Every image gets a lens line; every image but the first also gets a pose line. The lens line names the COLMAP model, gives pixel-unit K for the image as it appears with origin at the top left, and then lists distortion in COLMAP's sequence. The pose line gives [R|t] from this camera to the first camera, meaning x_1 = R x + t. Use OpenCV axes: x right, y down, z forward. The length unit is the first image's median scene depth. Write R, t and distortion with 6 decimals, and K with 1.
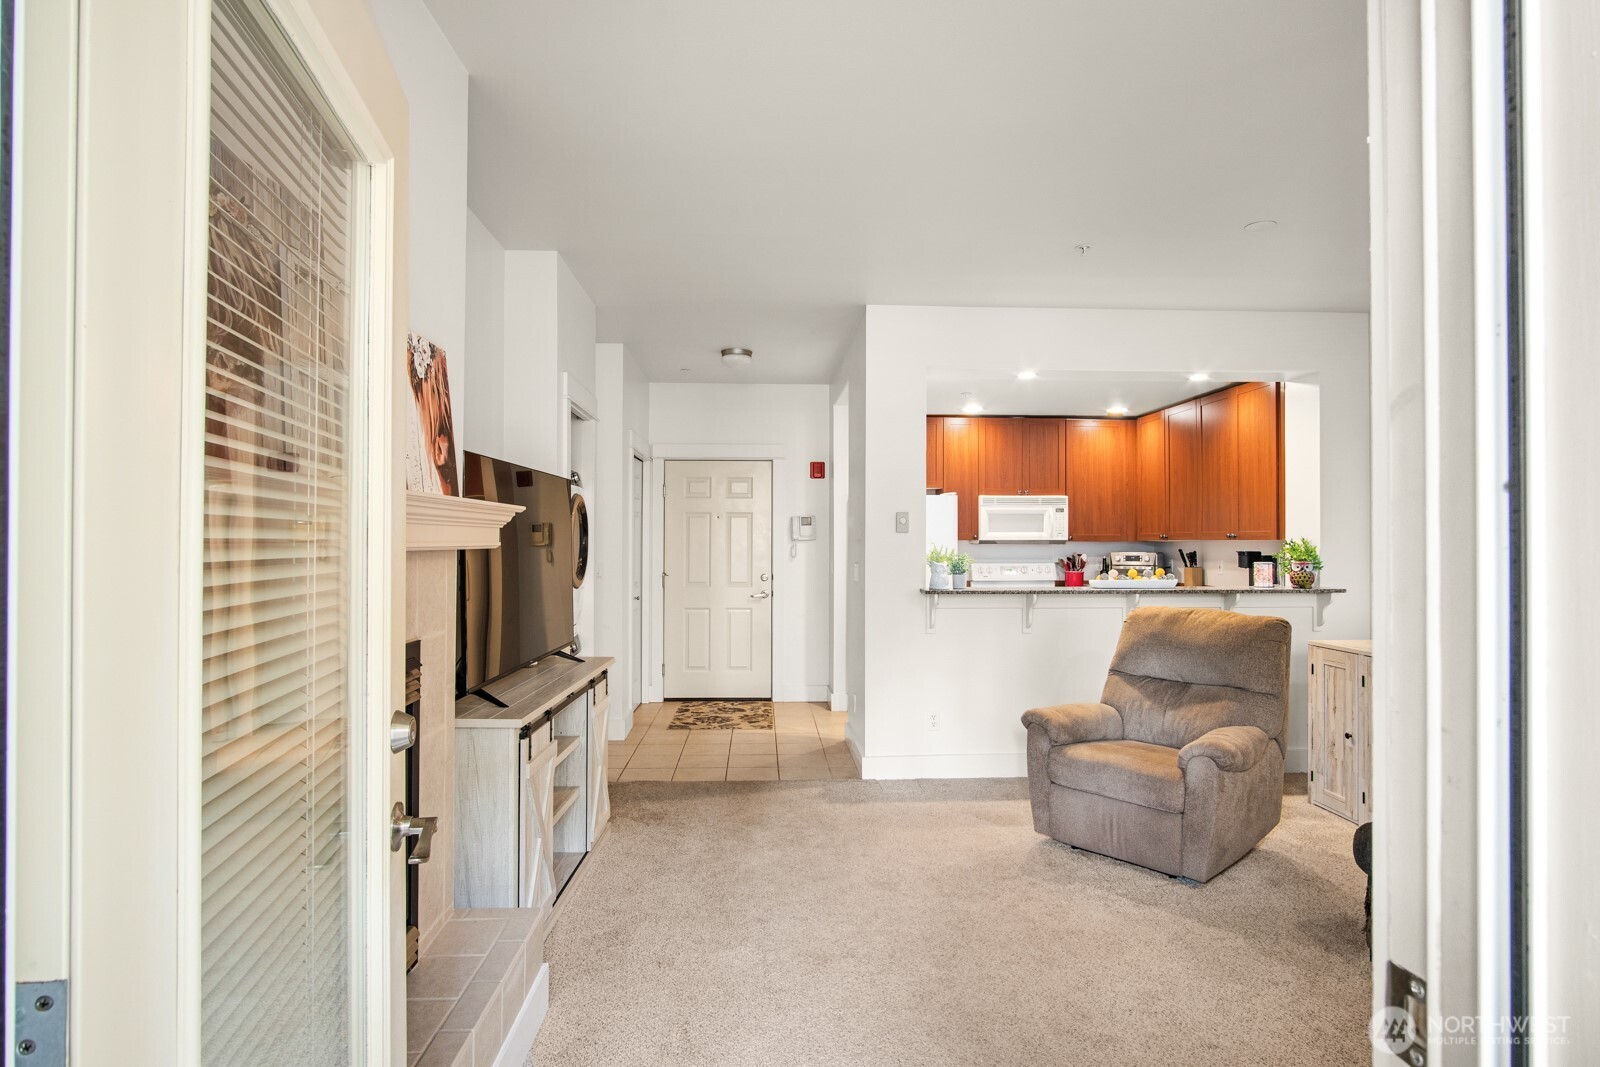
lens RADIAL K [[857.8, 0, 799.3], [0, 857.8, 531.2], [0, 0, 1]] dist [-0.011804, 0.000542]
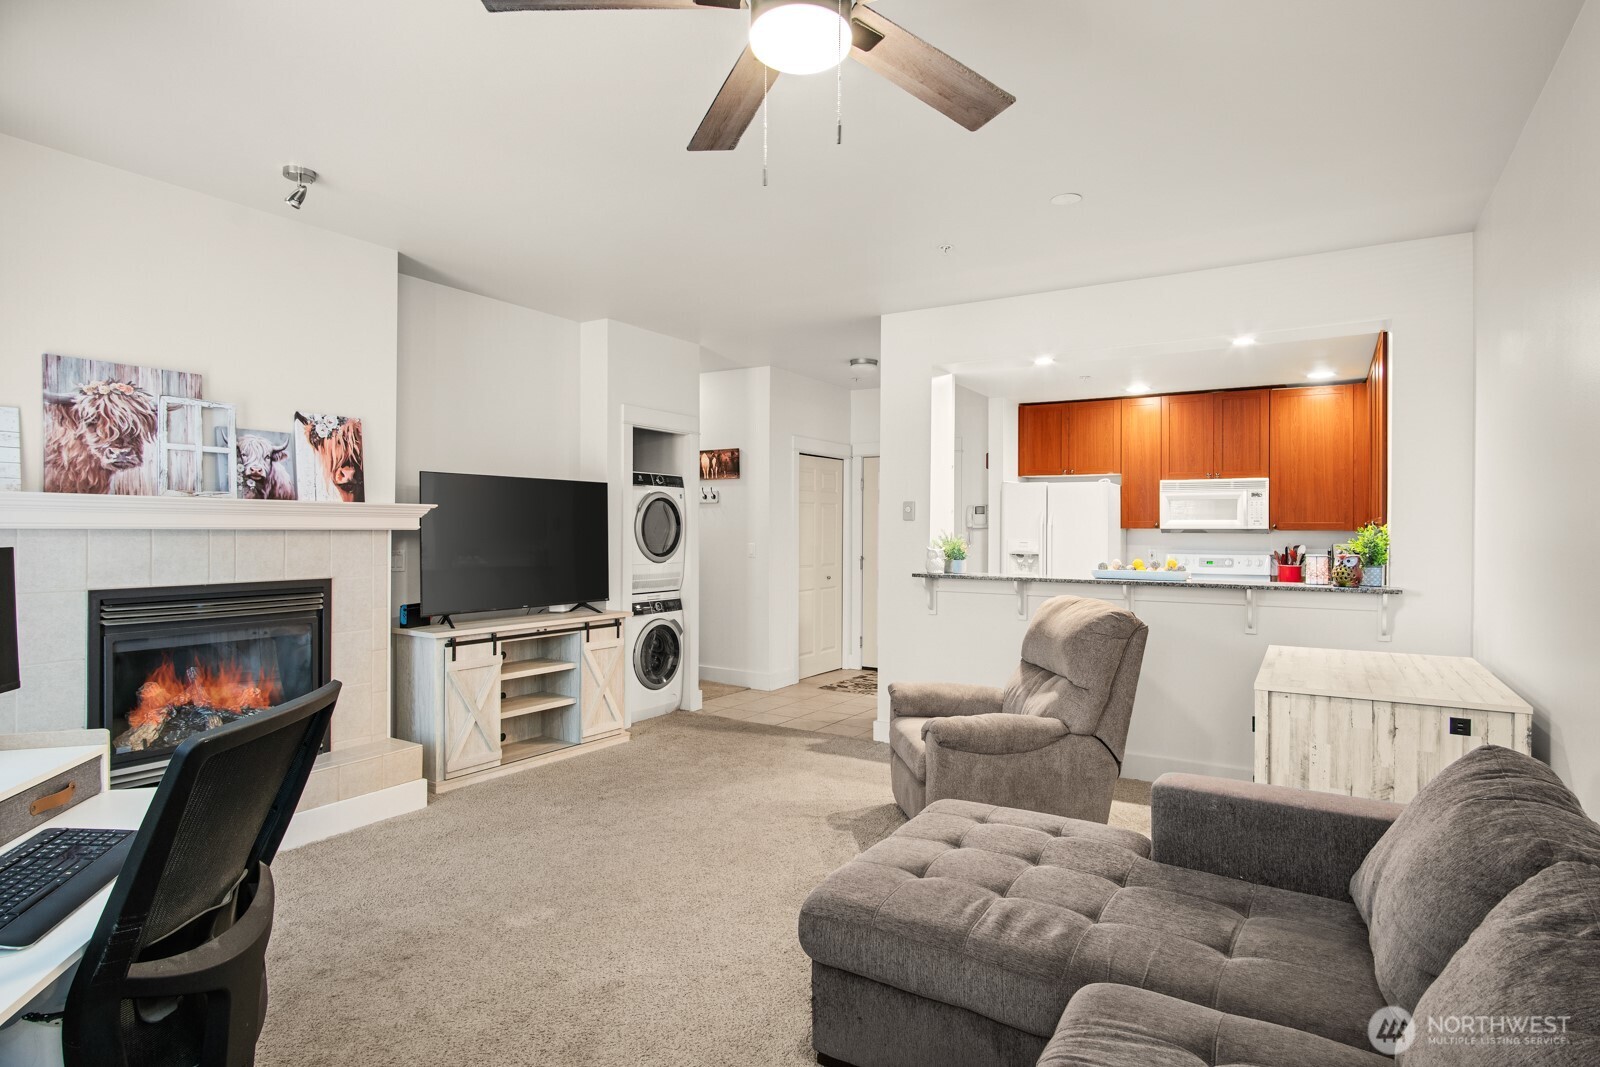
lens RADIAL K [[857.8, 0, 799.3], [0, 857.8, 531.2], [0, 0, 1]] dist [-0.011804, 0.000542]
pose [[0.824110, 0.003461, -0.566420, 0.414111], [0.003010, 0.999940, 0.010489, 0.002329], [0.566422, -0.010349, 0.824050, 0.014649]]
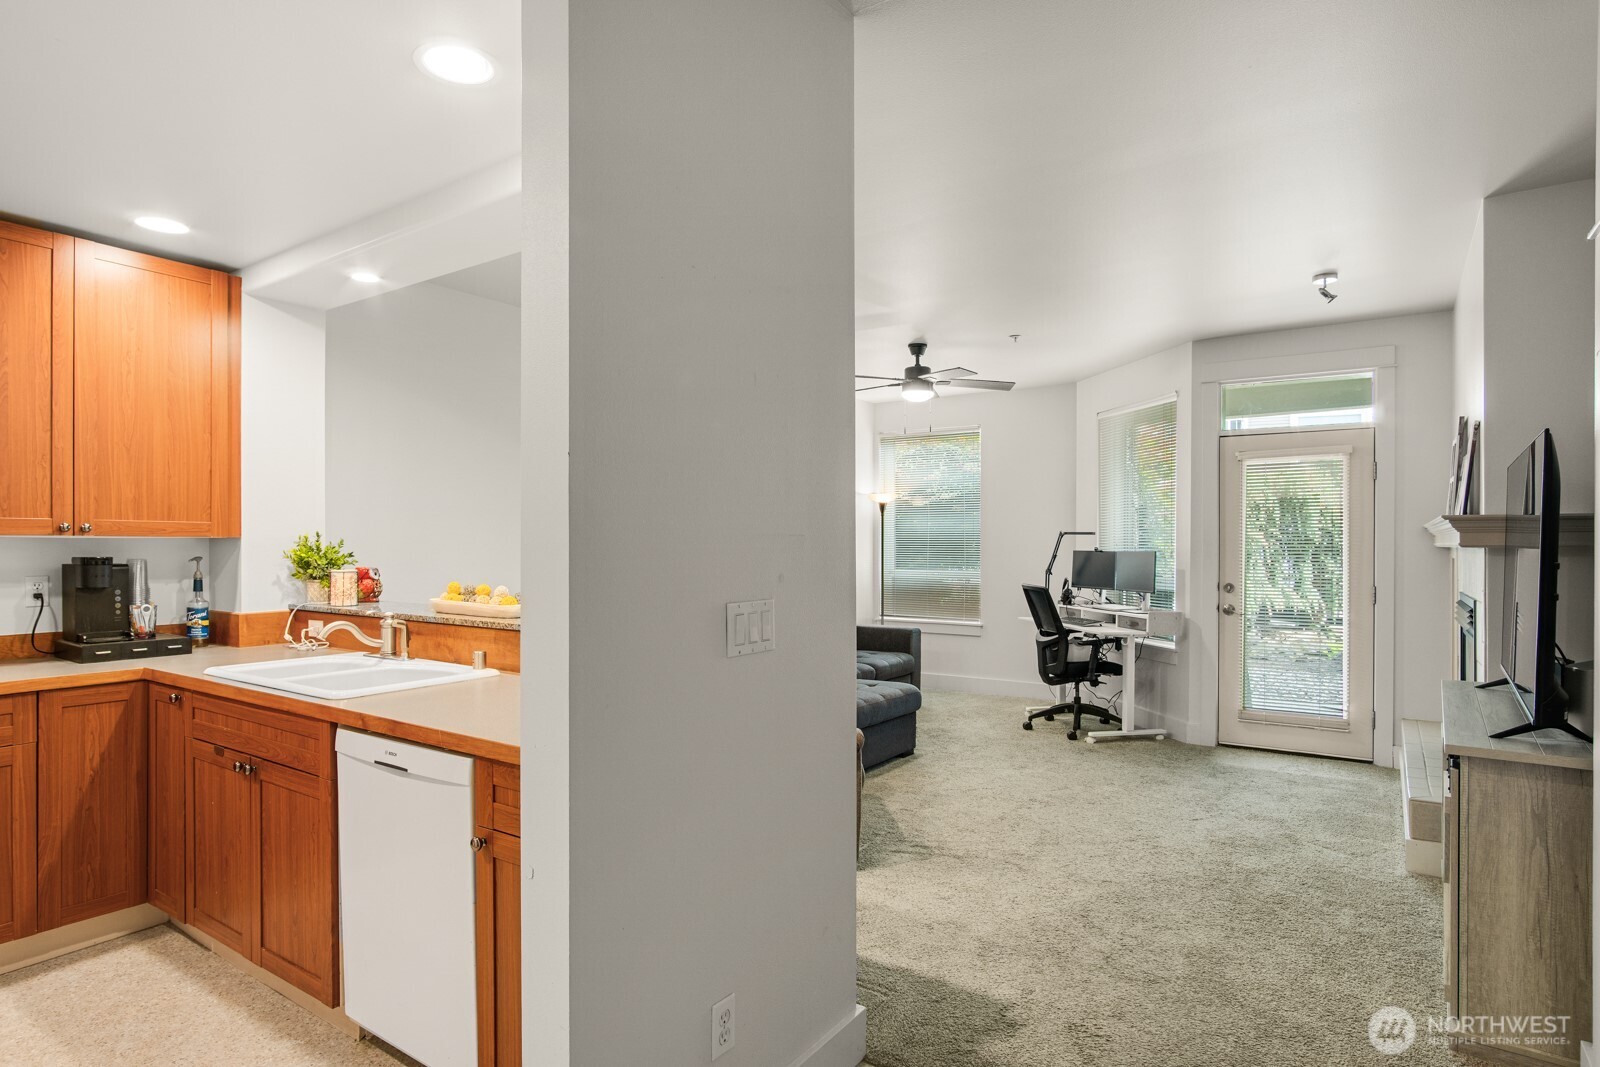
lens RADIAL K [[859.4, 0, 774.3], [0, 859.4, 572.2], [0, 0, 1]] dist [-0.021132, 0.011470]
pose [[-0.788998, -0.021701, 0.614013, -0.109398], [-0.009371, 0.999685, 0.023290, 0.013440], [-0.614325, 0.012622, -0.788952, 0.921027]]
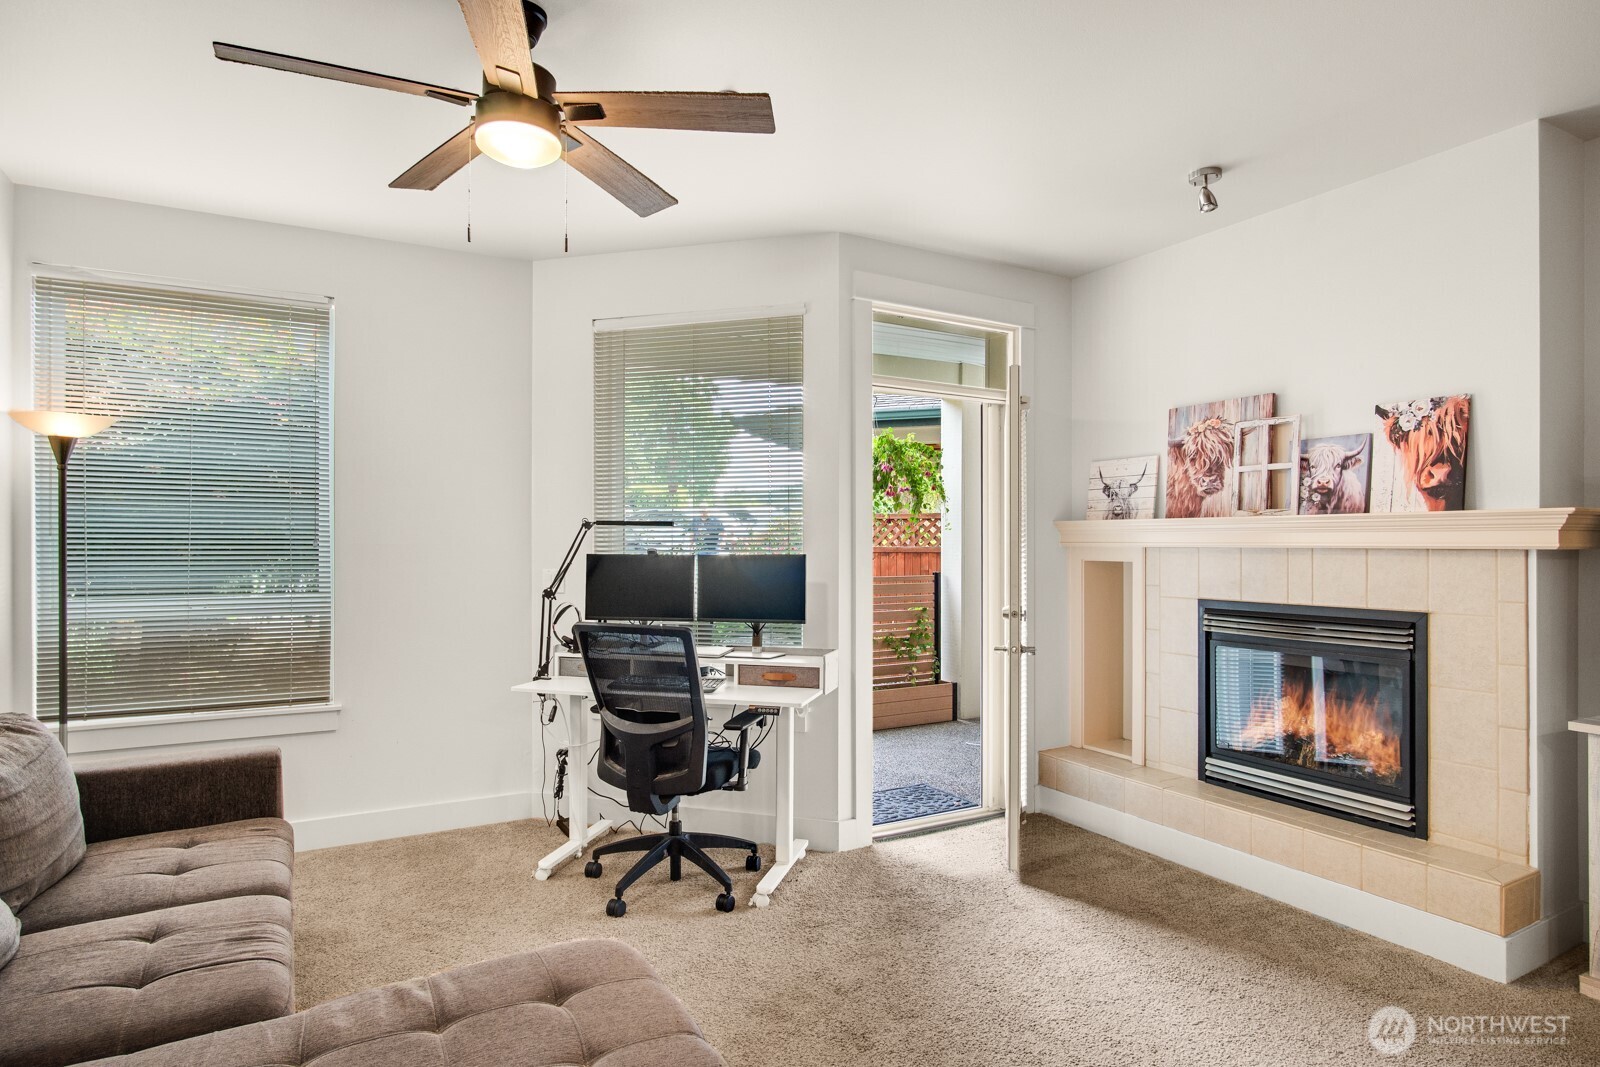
lens RADIAL K [[867.1, 0, 796.9], [0, 867.1, 561.1], [0, 0, 1]] dist [-0.033316, -0.000062]
pose [[-0.895509, 0.002996, -0.445033, 0.319903], [-0.000129, 0.999976, 0.006990, 0.009199], [0.445043, 0.006317, -0.895487, 0.517766]]
